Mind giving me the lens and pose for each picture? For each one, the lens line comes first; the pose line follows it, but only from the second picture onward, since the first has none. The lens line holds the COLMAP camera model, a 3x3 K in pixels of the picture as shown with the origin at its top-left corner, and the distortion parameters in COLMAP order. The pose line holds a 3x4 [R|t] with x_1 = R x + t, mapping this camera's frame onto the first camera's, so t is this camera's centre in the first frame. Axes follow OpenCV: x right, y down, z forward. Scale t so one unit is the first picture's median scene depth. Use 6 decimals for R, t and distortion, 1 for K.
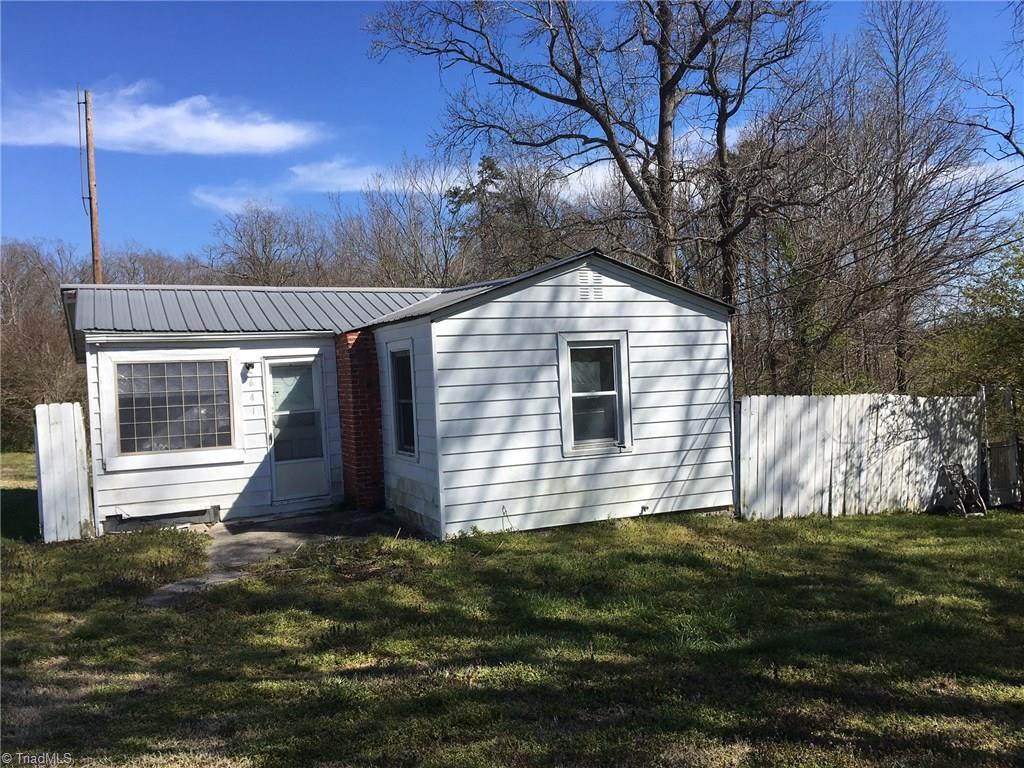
lens RADIAL K [[892.3, 0, 517.2], [0, 892.3, 385.1], [0, 0, 1]] dist [0.034137, -0.004656]
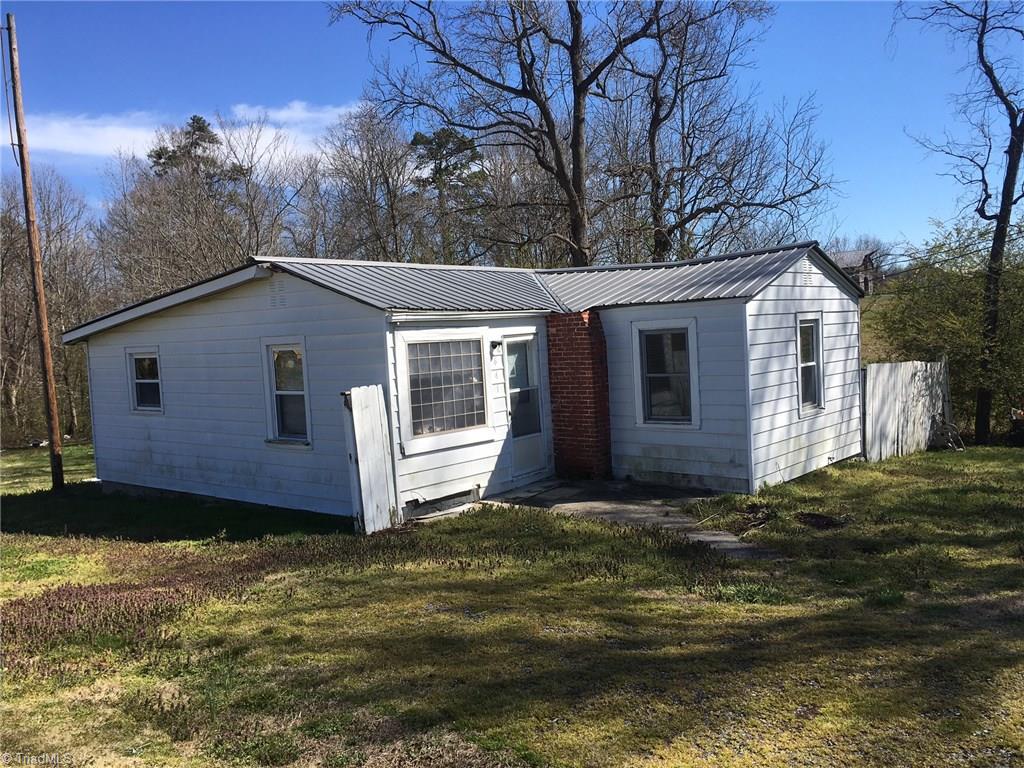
lens RADIAL K [[892.3, 0, 521.3], [0, 892.3, 384.5], [0, 0, 1]] dist [0.034137, -0.004656]
pose [[0.904775, -0.029737, 0.424851, -0.724743], [0.019027, 0.999386, 0.029431, -0.005604], [-0.425465, -0.018544, 0.904785, 0.080808]]
